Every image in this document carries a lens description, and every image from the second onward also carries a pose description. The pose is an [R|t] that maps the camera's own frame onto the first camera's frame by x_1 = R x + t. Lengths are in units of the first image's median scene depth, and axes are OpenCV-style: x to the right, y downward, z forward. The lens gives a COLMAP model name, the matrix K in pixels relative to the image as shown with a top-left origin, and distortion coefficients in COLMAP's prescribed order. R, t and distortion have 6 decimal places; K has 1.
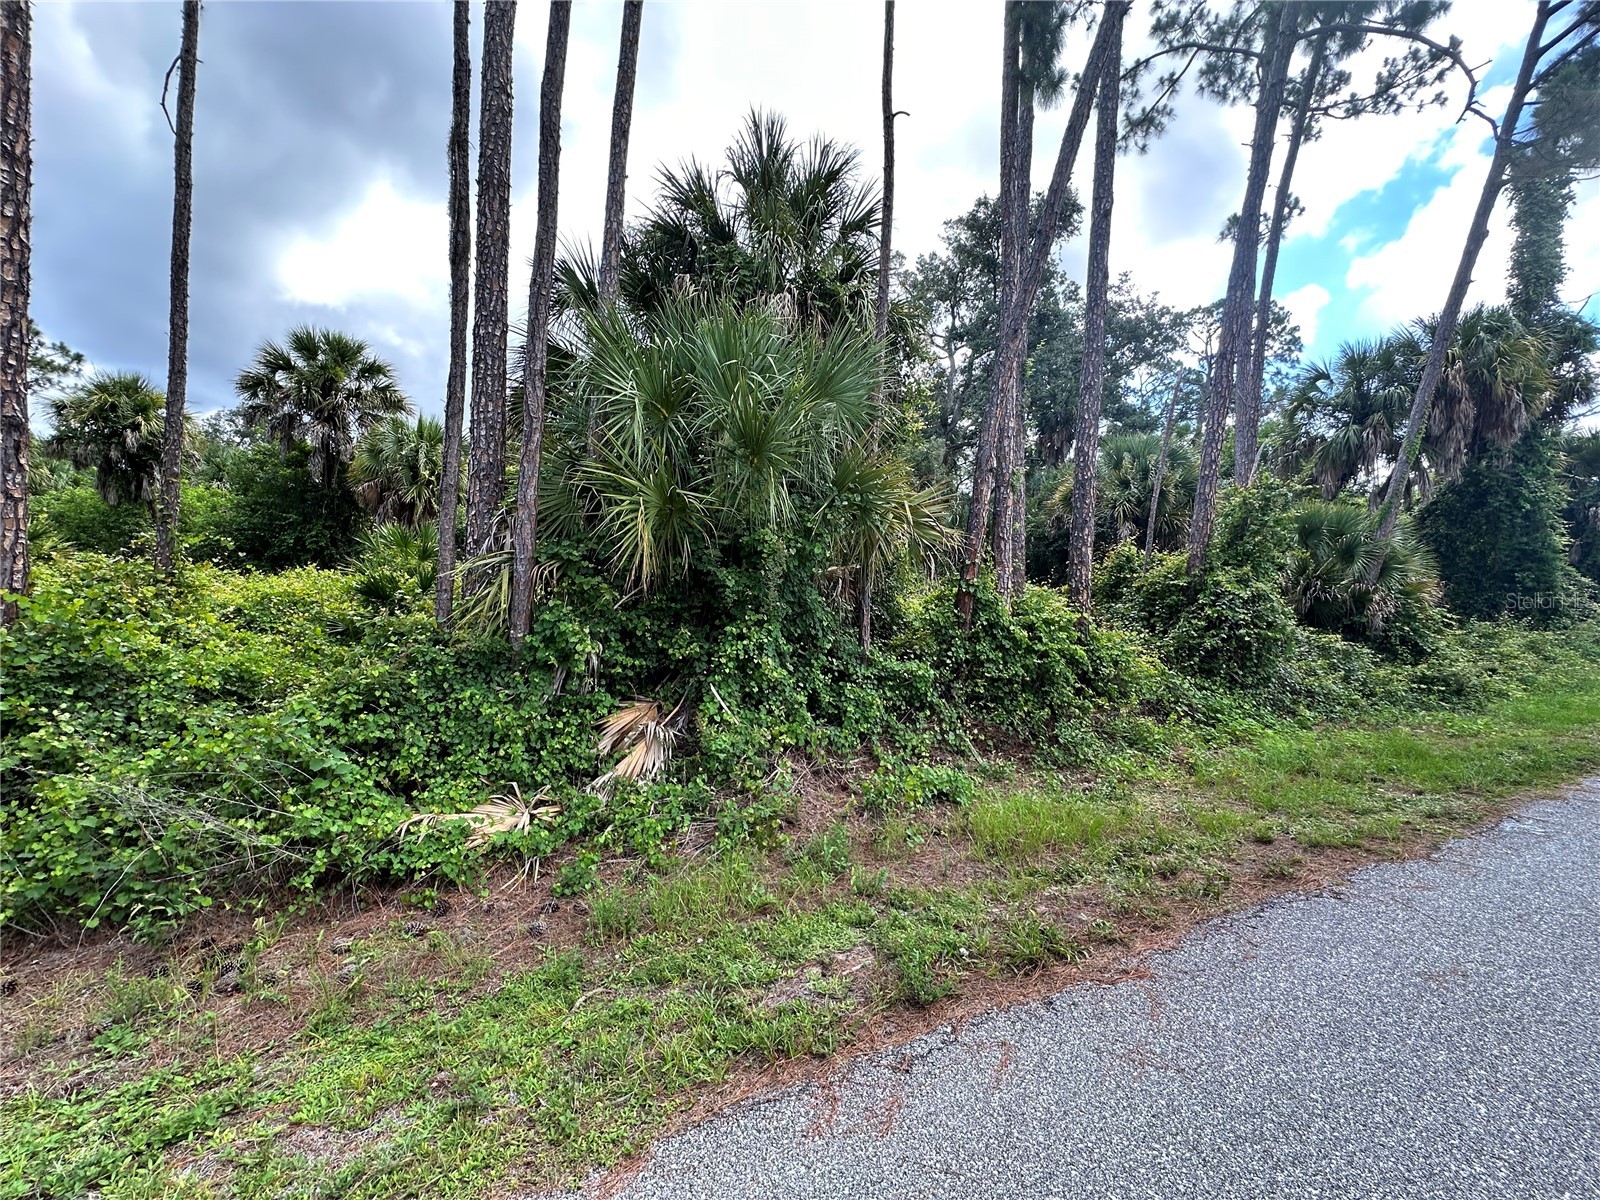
lens RADIAL K [[636.2, 0, 798.8], [0, 636.2, 598.9], [0, 0, 1]] dist [-0.002451, -0.000106]
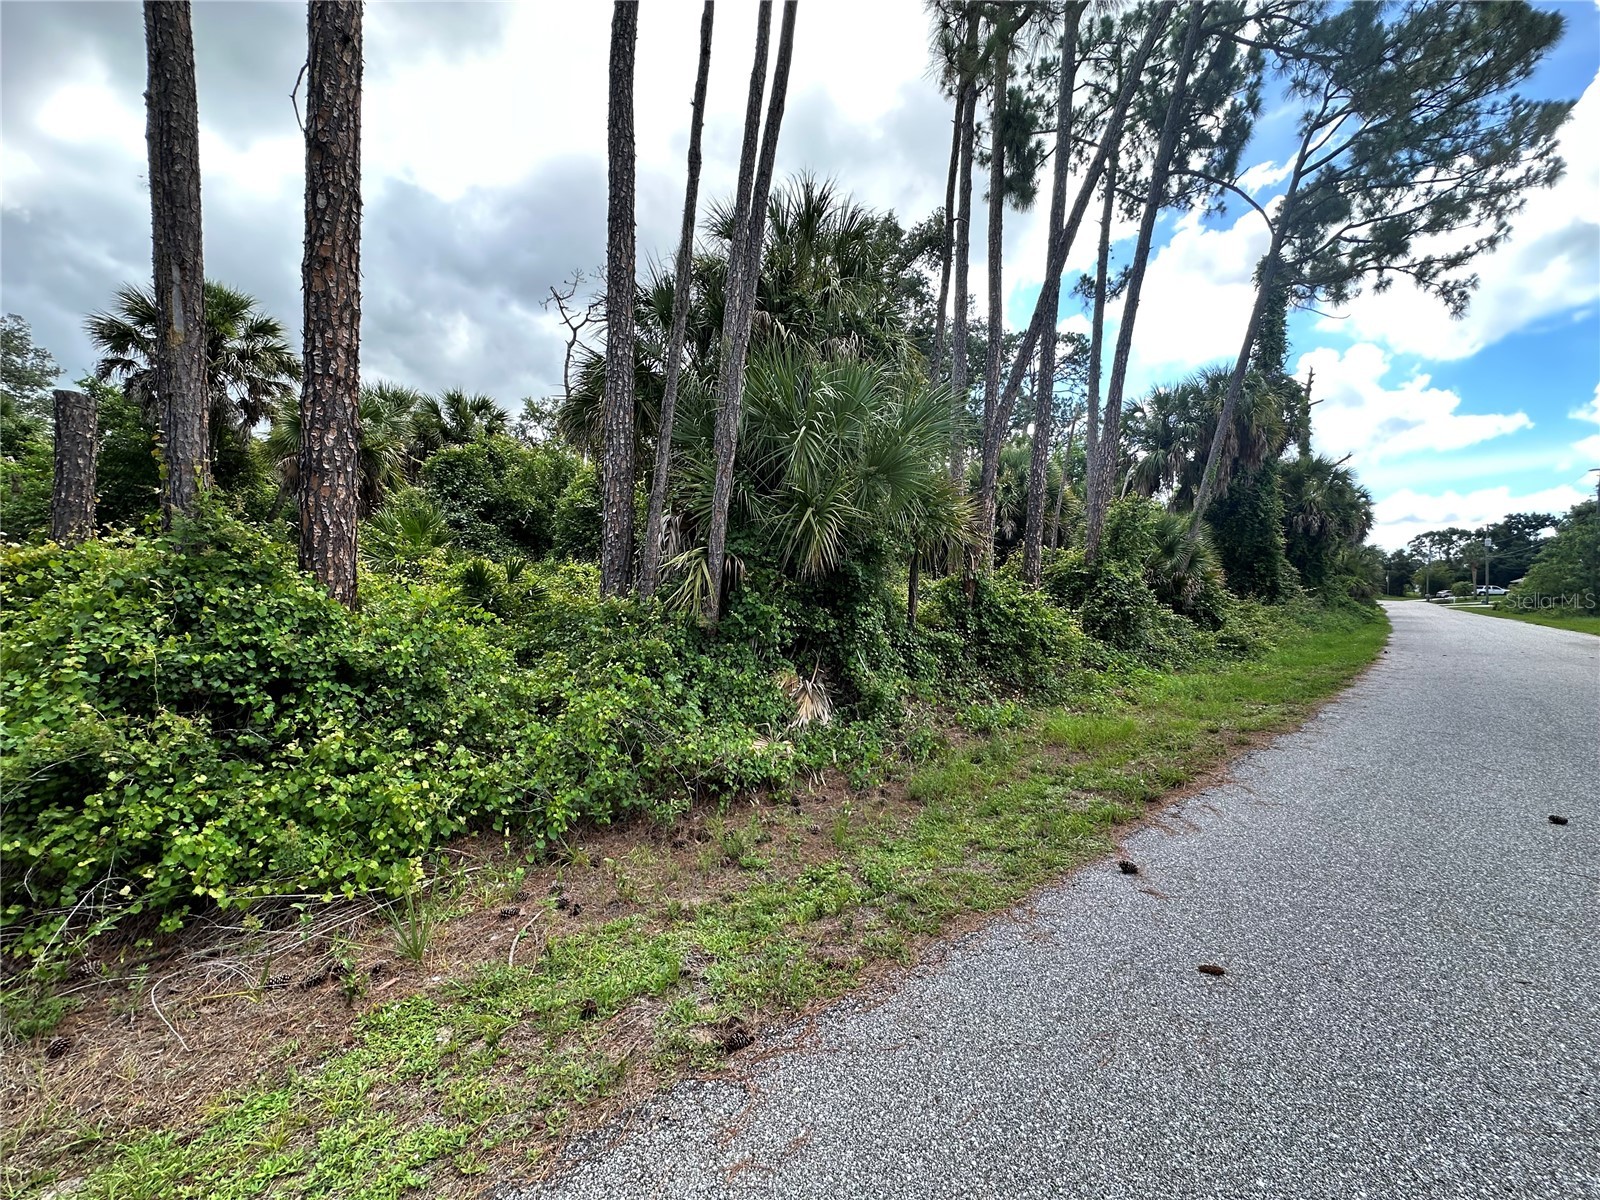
lens RADIAL K [[636.2, 0, 798.8], [0, 636.2, 598.9], [0, 0, 1]] dist [-0.002451, -0.000106]
pose [[0.966281, -0.007152, 0.257391, -0.304734], [0.000179, 0.999633, 0.027106, -0.004193], [-0.257490, -0.026146, 0.965927, -0.130038]]
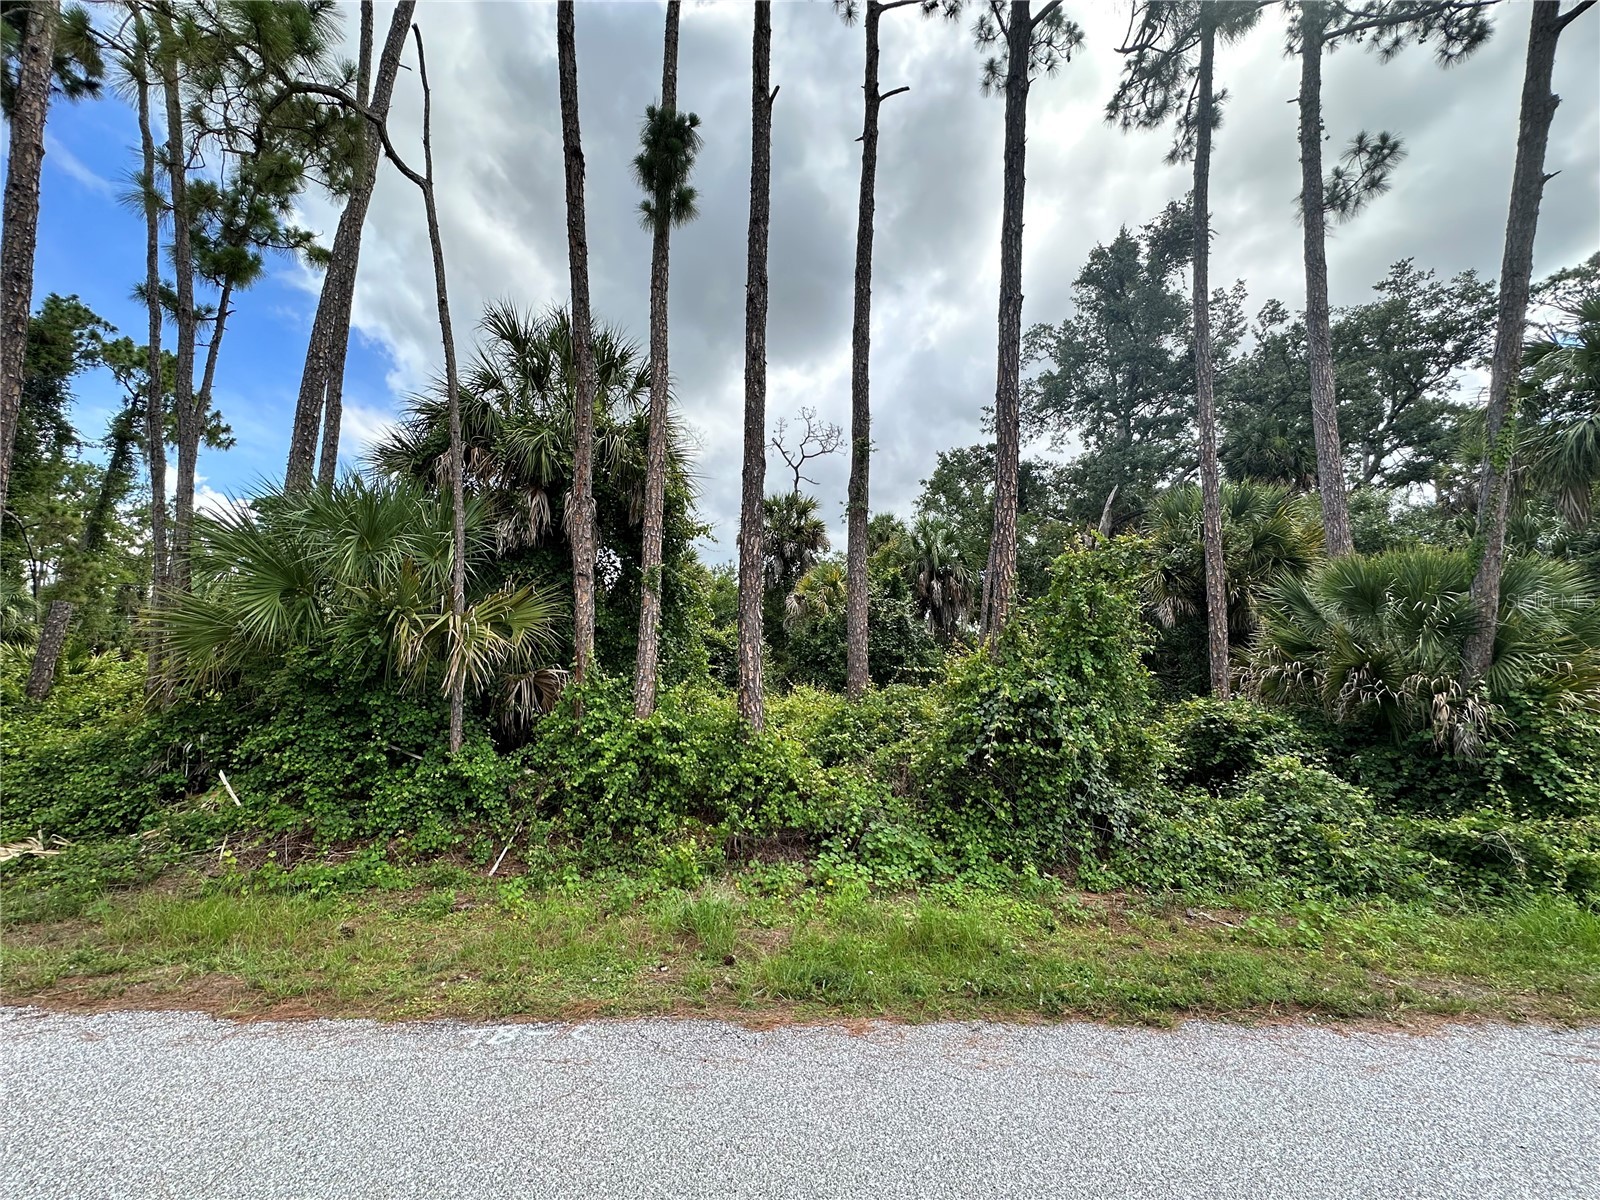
lens RADIAL K [[636.2, 0, 798.8], [0, 636.2, 598.9], [0, 0, 1]] dist [-0.002451, -0.000106]
pose [[0.882751, -0.073574, -0.464044, 0.766066], [0.001950, 0.988228, -0.152975, -0.006397], [0.469836, 0.134134, 0.872503, 0.206940]]
